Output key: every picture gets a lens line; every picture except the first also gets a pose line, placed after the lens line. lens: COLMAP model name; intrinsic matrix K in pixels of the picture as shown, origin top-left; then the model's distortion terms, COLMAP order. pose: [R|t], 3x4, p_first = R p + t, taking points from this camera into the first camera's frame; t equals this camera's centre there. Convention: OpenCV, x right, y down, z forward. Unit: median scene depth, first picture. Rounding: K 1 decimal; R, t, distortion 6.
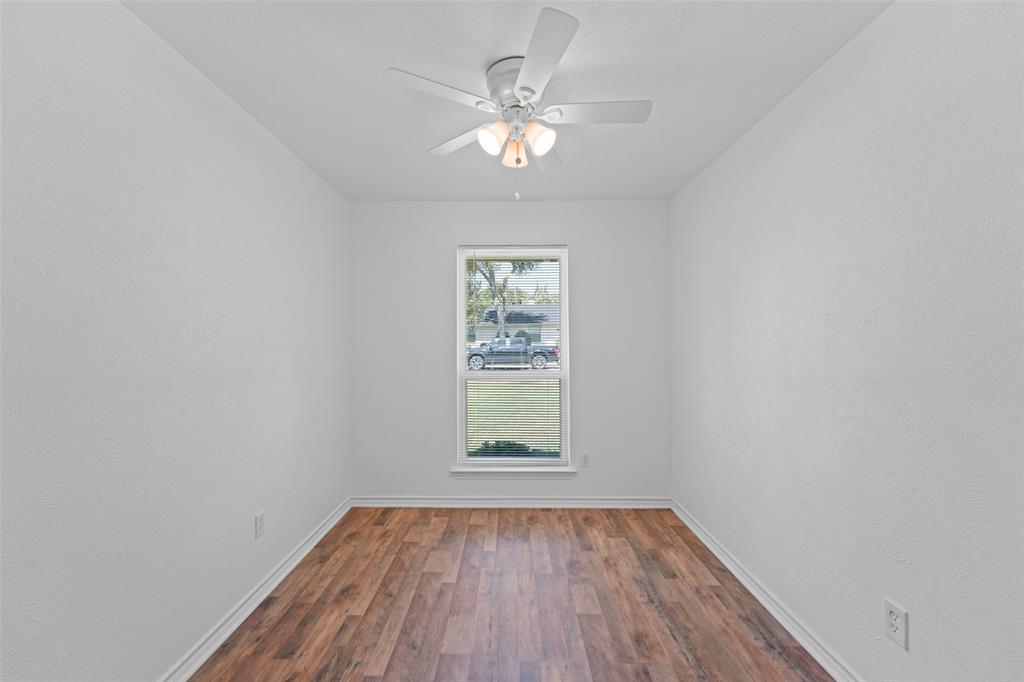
lens RADIAL K [[405.6, 0, 506.5], [0, 405.6, 346.1], [0, 0, 1]] dist [0.000820, 0.000242]
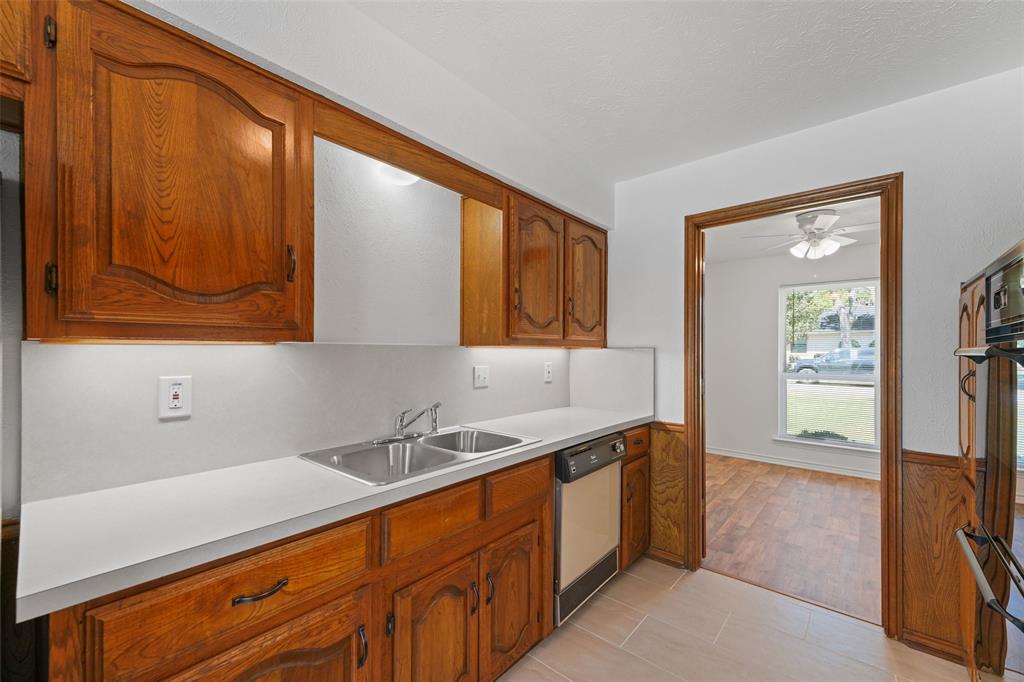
lens RADIAL K [[405.6, 0, 506.5], [0, 405.6, 346.1], [0, 0, 1]] dist [0.000820, 0.000242]
pose [[0.754402, 0.001418, -0.656411, 0.107826], [-0.016126, 0.999736, -0.016374, 0.007672], [0.656214, 0.022938, 0.754226, -0.820520]]
